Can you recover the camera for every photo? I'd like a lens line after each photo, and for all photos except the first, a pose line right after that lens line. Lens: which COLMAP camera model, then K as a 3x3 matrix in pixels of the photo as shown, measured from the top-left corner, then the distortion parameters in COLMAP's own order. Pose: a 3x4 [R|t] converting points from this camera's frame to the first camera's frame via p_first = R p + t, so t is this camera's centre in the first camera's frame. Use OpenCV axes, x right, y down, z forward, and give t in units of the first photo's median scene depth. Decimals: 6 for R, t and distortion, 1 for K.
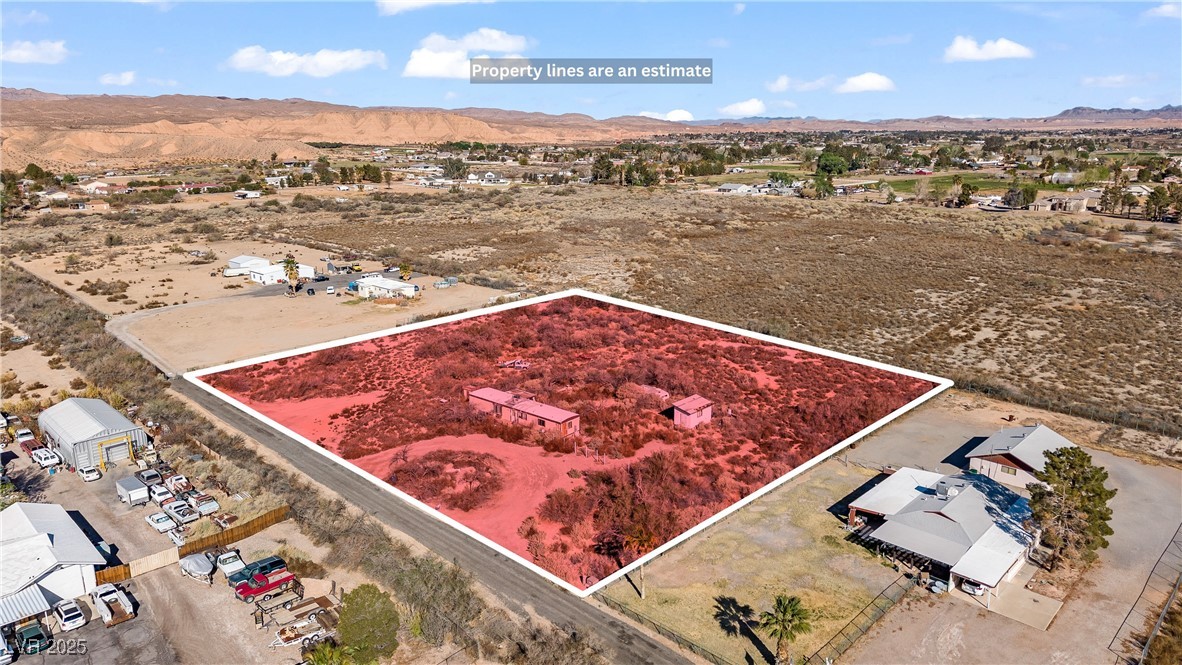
lens RADIAL K [[802.2, 0, 591.0], [0, 802.2, 332.5], [0, 0, 1]] dist [0.010430, -0.006289]
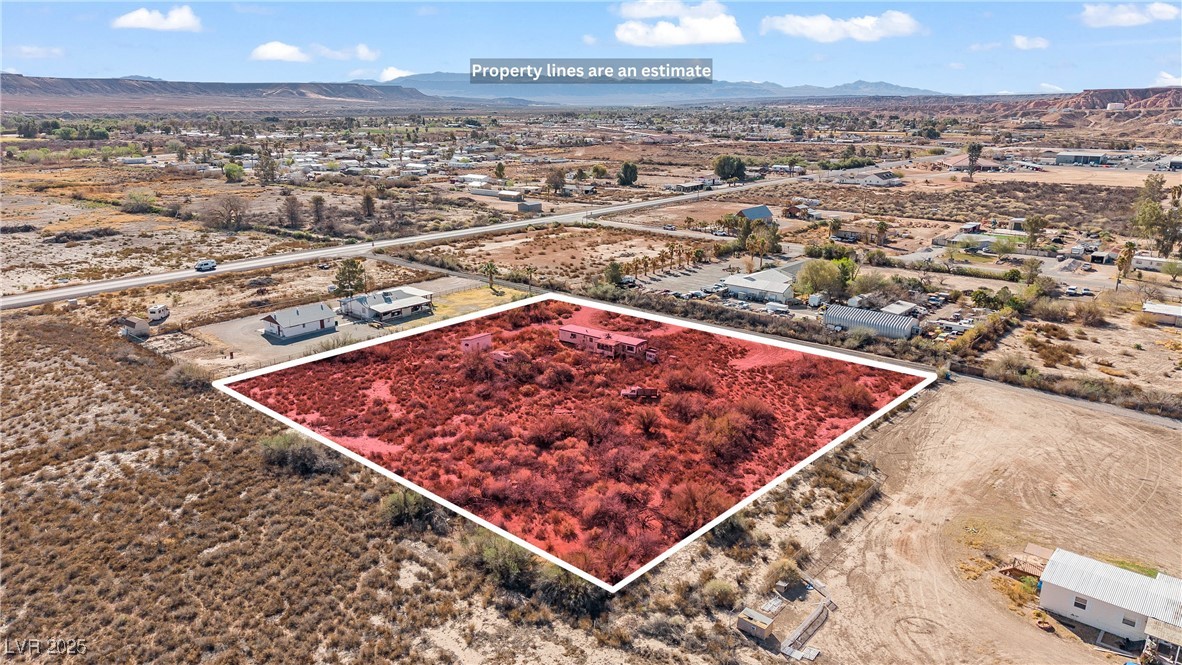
lens RADIAL K [[797.5, 0, 590.7], [0, 797.5, 311.4], [0, 0, 1]] dist [0.017139, -0.001966]
pose [[-0.997373, 0.020820, -0.069384, 0.021323], [-0.015382, 0.875100, 0.483698, -0.530291], [0.070788, 0.483495, -0.872480, 1.908061]]
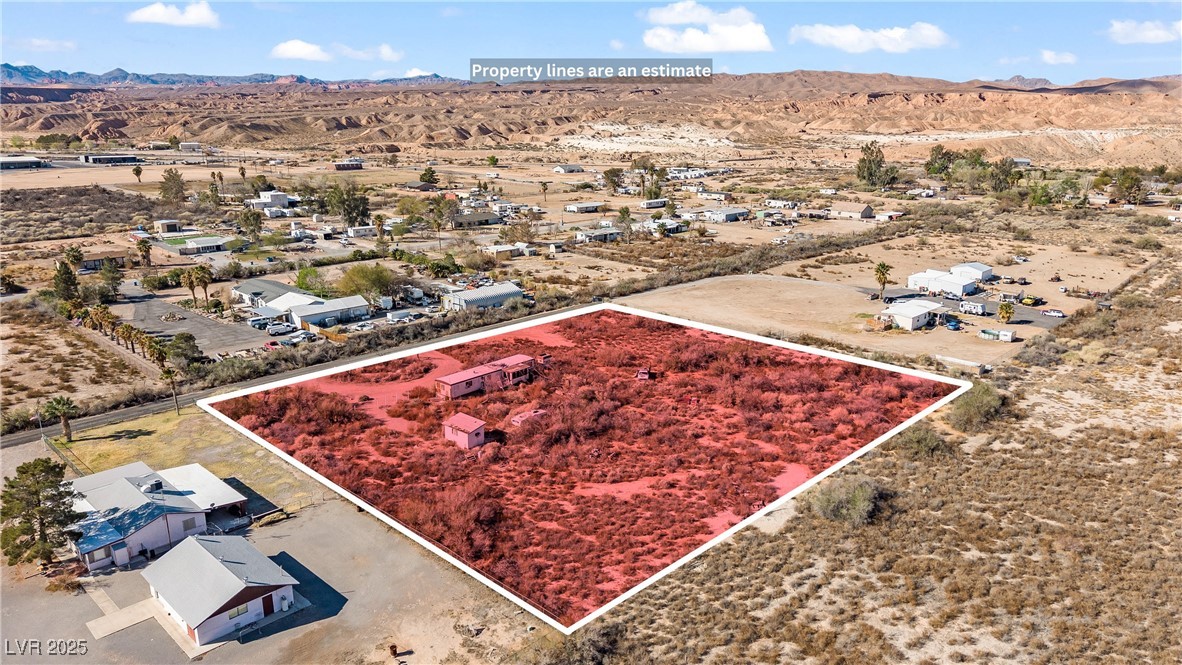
lens RADIAL K [[798.6, 0, 603.8], [0, 798.6, 339.2], [0, 0, 1]] dist [0.007071, -0.000952]
pose [[0.025079, 0.277341, -0.960444, 0.913568], [-0.257873, 0.930027, 0.261824, -0.268060], [0.965853, 0.241107, 0.094843, 0.919843]]
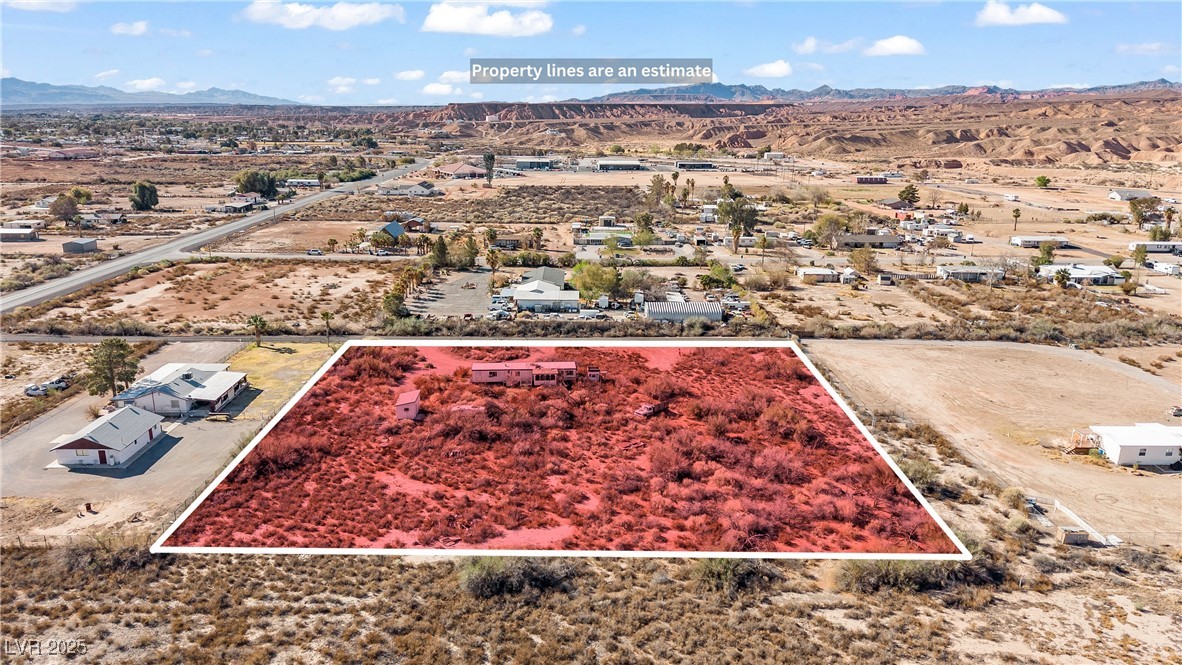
lens RADIAL K [[802.2, 0, 591.0], [0, 802.2, 332.5], [0, 0, 1]] dist [0.010430, -0.006289]
pose [[-0.694886, 0.183568, -0.695296, 0.628926], [-0.185802, 0.888209, 0.420193, -0.451877], [0.694702, 0.421174, -0.583097, 1.580358]]
